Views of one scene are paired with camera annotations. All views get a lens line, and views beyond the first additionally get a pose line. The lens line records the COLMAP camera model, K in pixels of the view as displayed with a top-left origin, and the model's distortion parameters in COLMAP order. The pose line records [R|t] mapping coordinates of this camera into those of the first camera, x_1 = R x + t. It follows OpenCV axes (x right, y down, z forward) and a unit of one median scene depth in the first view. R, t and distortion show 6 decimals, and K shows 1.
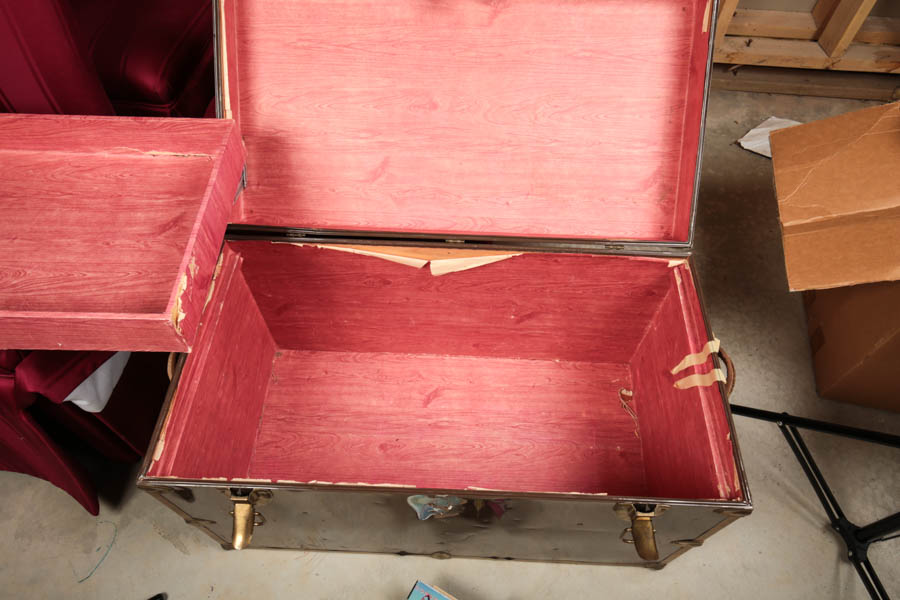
lens RADIAL K [[586.9, 0, 451.1], [0, 586.9, 326.7], [0, 0, 1]] dist [-0.000554, 0.003383]
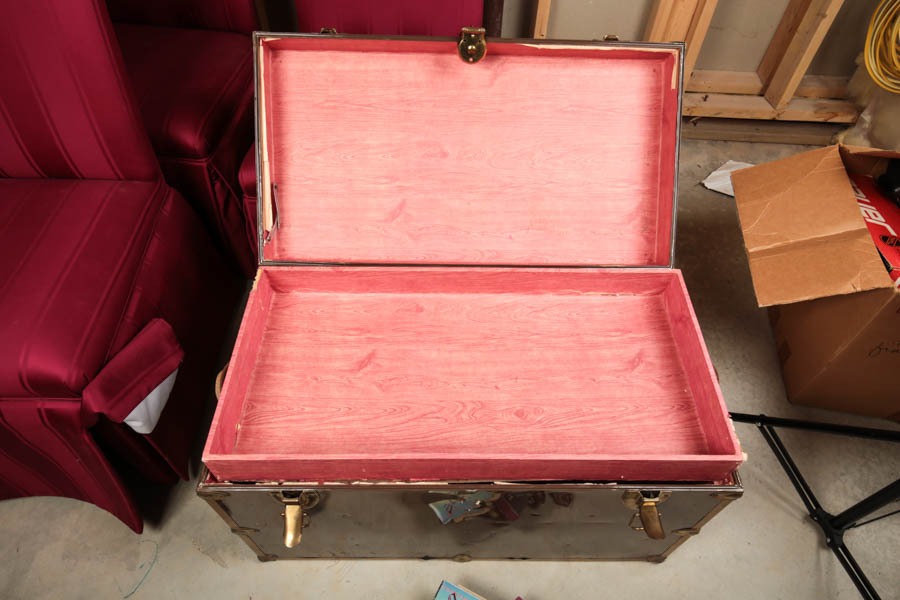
lens RADIAL K [[567.6, 0, 450.4], [0, 567.6, 329.2], [0, 0, 1]] dist [-0.000890, -0.000804]
pose [[0.998890, -0.030613, 0.035811, -0.065375], [0.033115, 0.996891, -0.071492, 0.042589], [-0.033511, 0.072599, 0.996798, -0.080340]]
